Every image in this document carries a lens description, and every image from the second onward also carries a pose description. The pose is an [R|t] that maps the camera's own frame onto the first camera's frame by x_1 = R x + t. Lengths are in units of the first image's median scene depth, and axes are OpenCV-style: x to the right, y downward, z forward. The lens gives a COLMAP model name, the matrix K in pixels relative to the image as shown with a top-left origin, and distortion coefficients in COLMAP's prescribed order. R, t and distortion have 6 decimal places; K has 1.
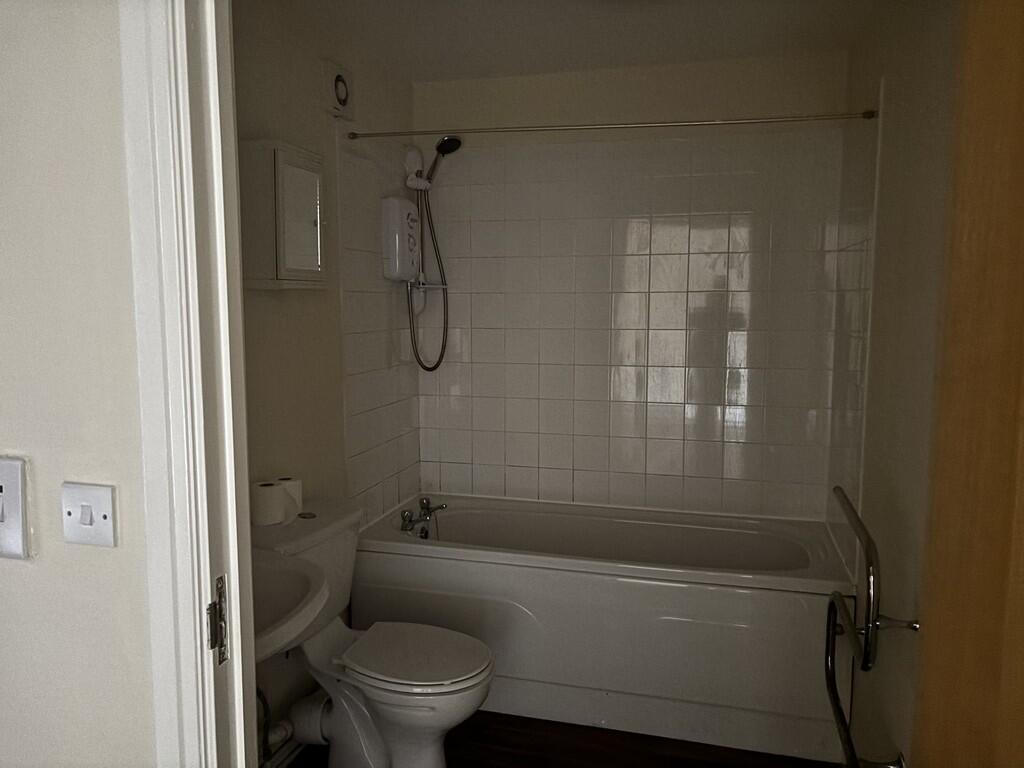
lens RADIAL K [[770.5, 0, 515.0], [0, 770.5, 381.4], [0, 0, 1]] dist [-0.000617, -0.023671]
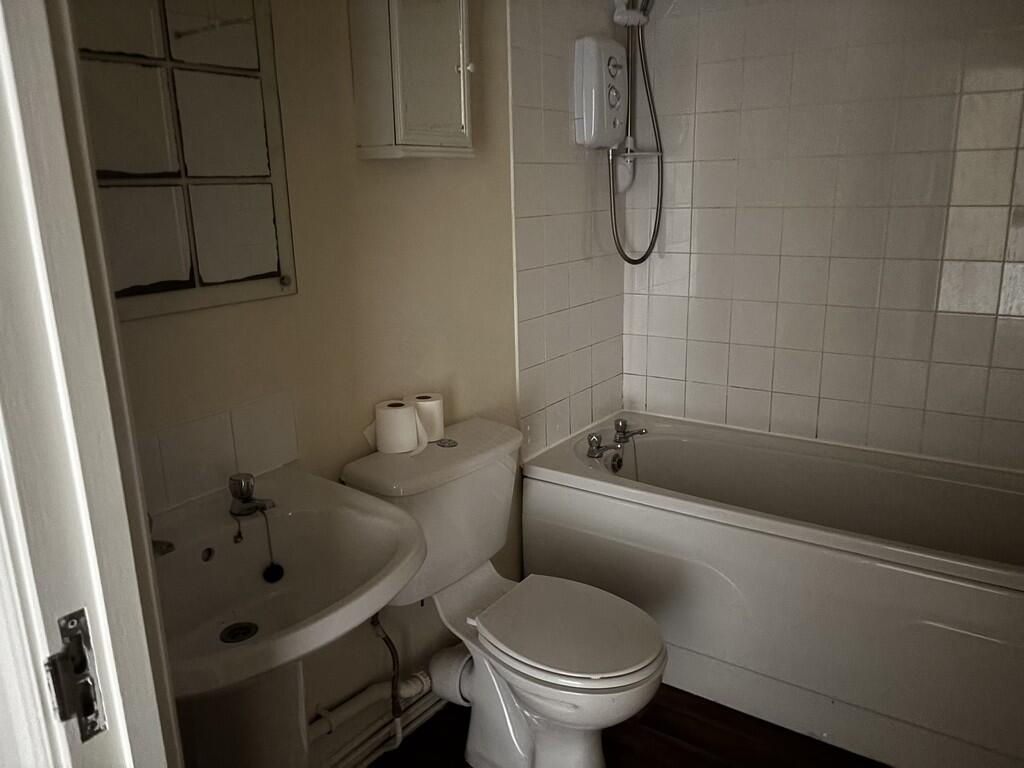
lens RADIAL K [[770.5, 0, 507.3], [0, 770.5, 382.9], [0, 0, 1]] dist [-0.000617, -0.023671]
pose [[0.935943, 0.062492, -0.346561, 0.052954], [-0.010543, 0.988659, 0.149805, -0.009611], [0.351993, -0.136555, 0.925988, 0.203350]]
